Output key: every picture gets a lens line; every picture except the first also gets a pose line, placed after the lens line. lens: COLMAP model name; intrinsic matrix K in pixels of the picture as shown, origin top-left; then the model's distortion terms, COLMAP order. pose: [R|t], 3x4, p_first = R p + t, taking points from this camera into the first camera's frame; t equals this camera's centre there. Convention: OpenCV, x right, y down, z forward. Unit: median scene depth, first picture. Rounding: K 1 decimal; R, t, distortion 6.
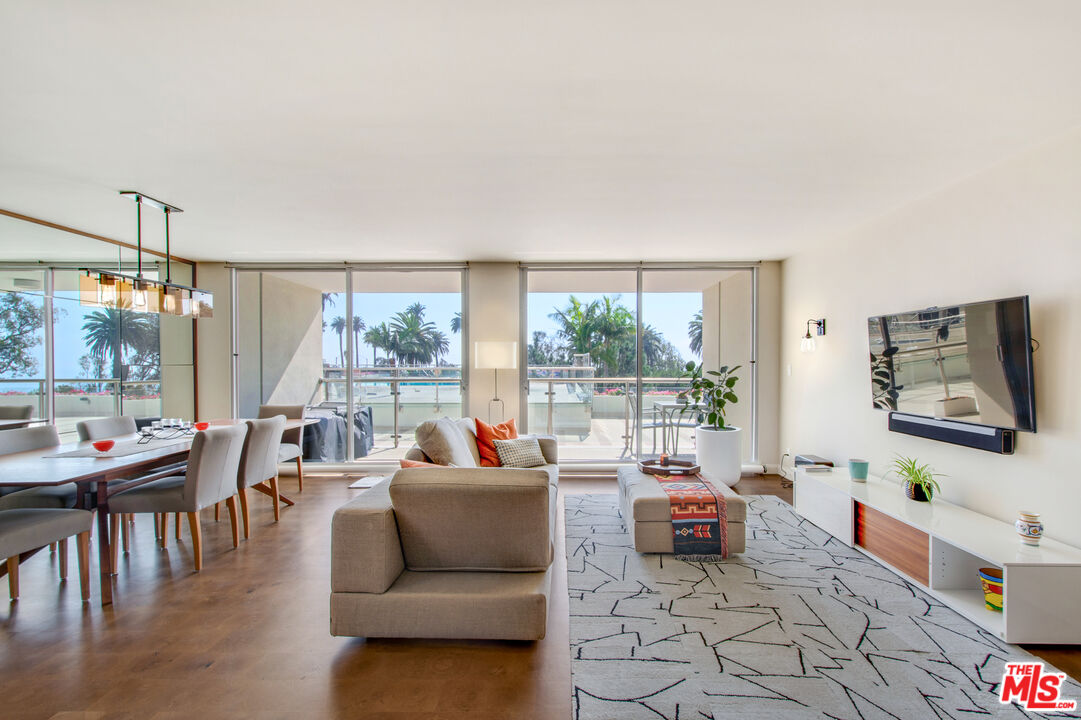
lens RADIAL K [[484.2, 0, 556.6], [0, 484.2, 368.8], [0, 0, 1]] dist [0.021026, 0.000099]
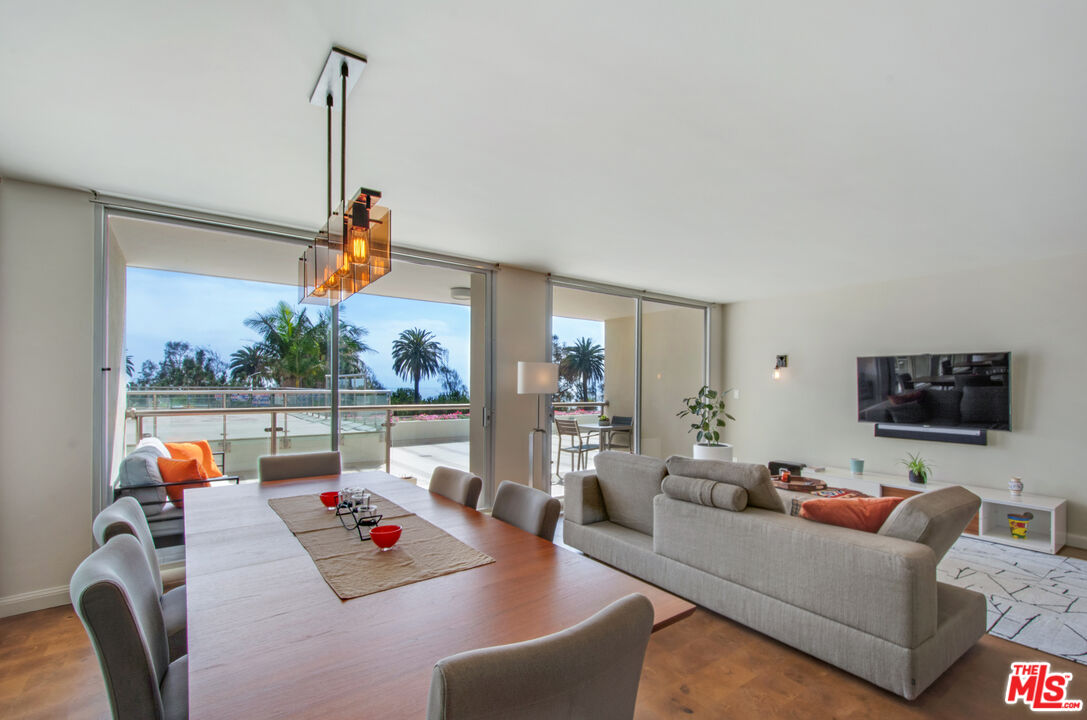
lens RADIAL K [[491.4, 0, 572.3], [0, 491.4, 386.0], [0, 0, 1]] dist [0.019138, 0.000028]
pose [[0.786565, 0.006723, 0.617471, -0.935326], [-0.000453, 0.999947, -0.010311, -0.007021], [-0.617508, 0.007831, 0.786526, 0.414065]]
